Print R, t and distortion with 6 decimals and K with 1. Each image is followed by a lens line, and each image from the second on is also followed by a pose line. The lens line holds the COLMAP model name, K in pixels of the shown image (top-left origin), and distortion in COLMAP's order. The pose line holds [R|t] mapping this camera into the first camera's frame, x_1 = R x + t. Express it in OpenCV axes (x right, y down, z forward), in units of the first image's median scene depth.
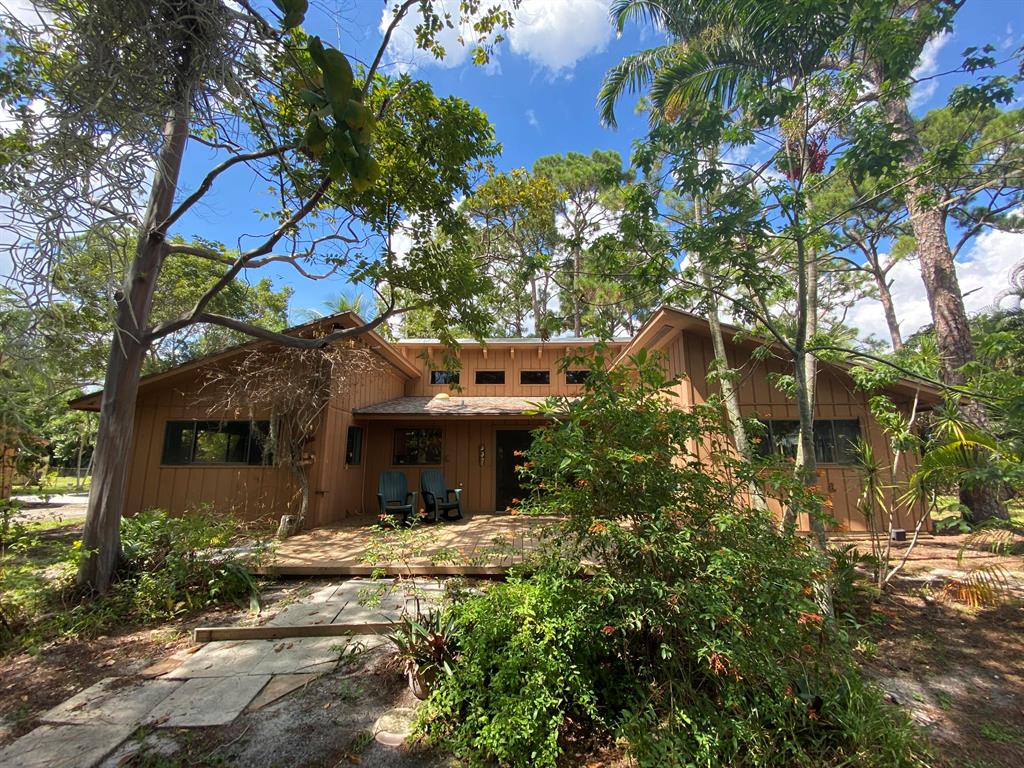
lens RADIAL K [[415.8, 0, 508.9], [0, 415.8, 385.1], [0, 0, 1]] dist [0.015730, -0.017859]
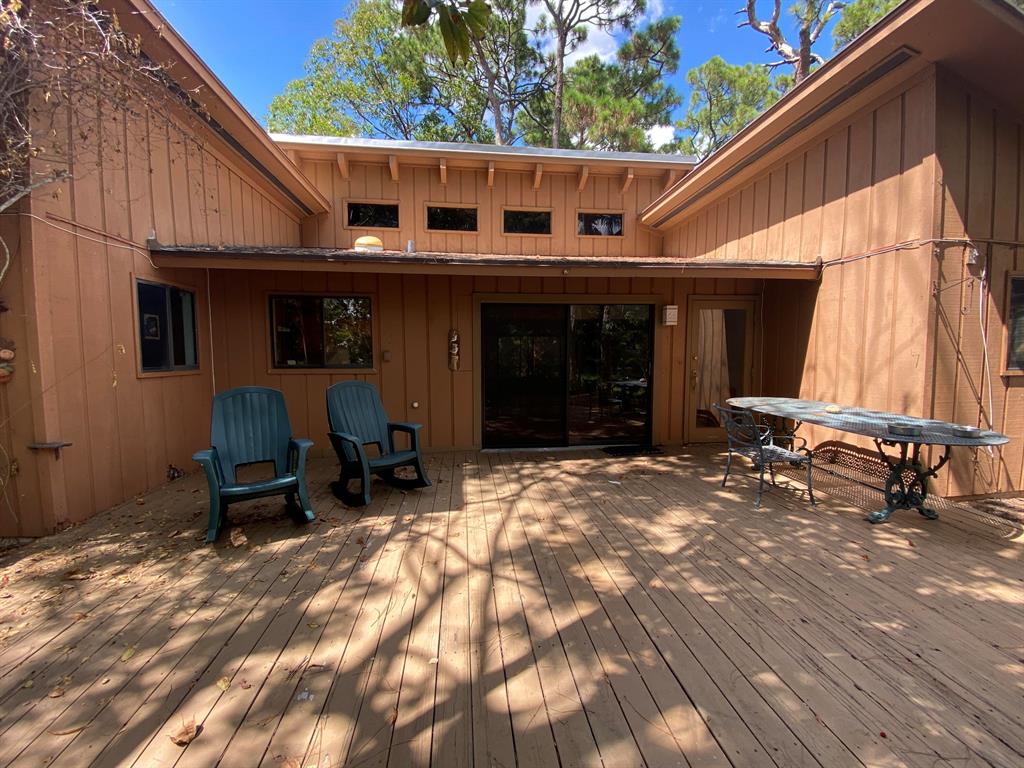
lens RADIAL K [[415.8, 0, 508.9], [0, 415.8, 385.1], [0, 0, 1]] dist [0.015730, -0.017859]
pose [[0.990046, -0.015524, 0.139885, -0.055303], [-0.020349, 0.967667, 0.251409, 0.062079], [-0.139265, -0.251753, 0.957719, 0.375162]]
